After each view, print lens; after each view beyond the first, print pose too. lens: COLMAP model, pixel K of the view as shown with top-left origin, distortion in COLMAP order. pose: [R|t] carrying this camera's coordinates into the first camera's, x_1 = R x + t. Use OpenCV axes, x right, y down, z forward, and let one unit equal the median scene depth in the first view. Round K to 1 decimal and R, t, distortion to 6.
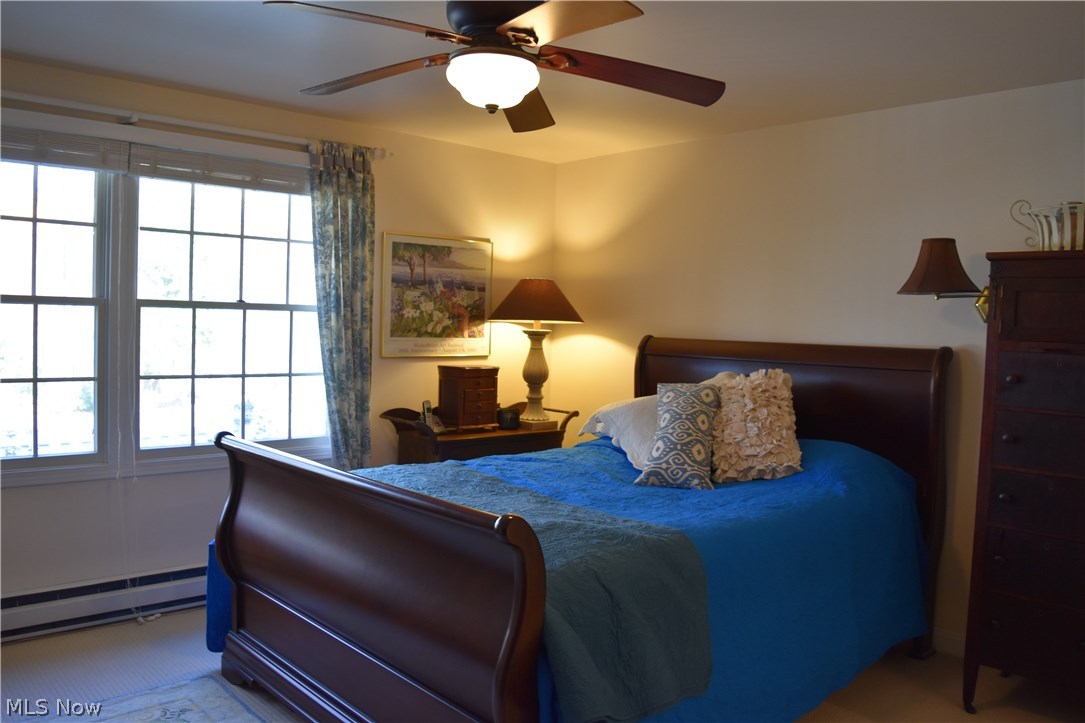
lens RADIAL K [[840.9, 0, 552.7], [0, 840.9, 362.3], [0, 0, 1]] dist [-0.077249, -0.006138]
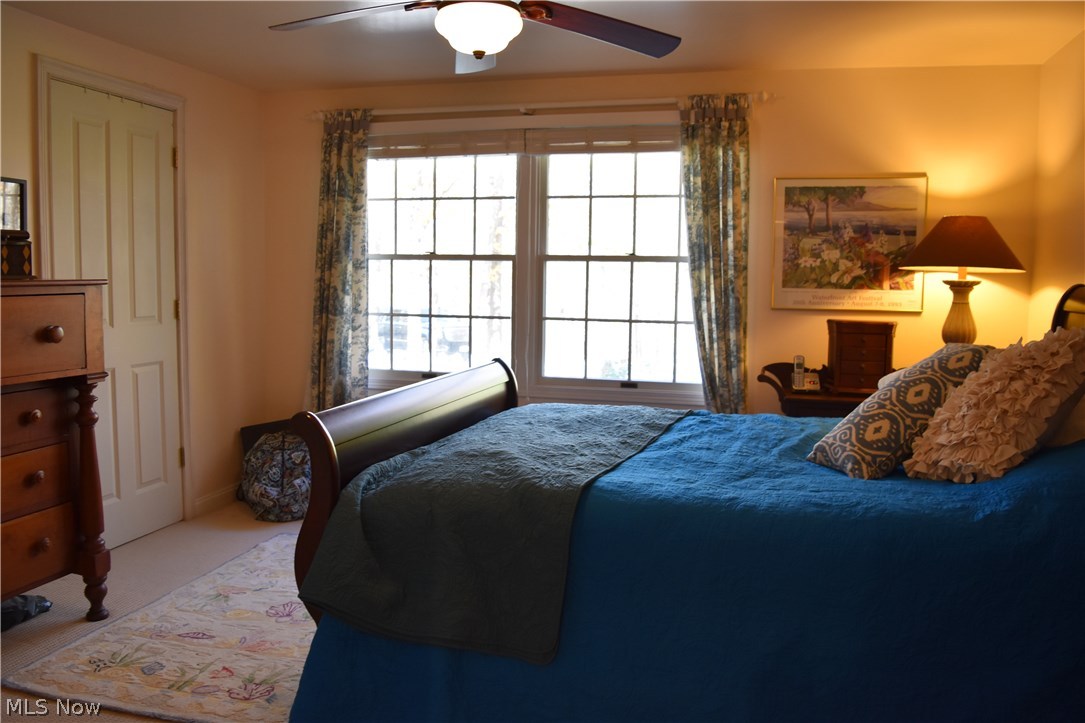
lens RADIAL K [[840.9, 0, 550.3], [0, 840.9, 351.5], [0, 0, 1]] dist [-0.077249, -0.006138]
pose [[0.558066, 0.053740, -0.828055, 0.441591], [-0.036607, 0.998524, 0.040131, 0.013393], [0.828989, 0.007917, 0.559209, 0.247393]]
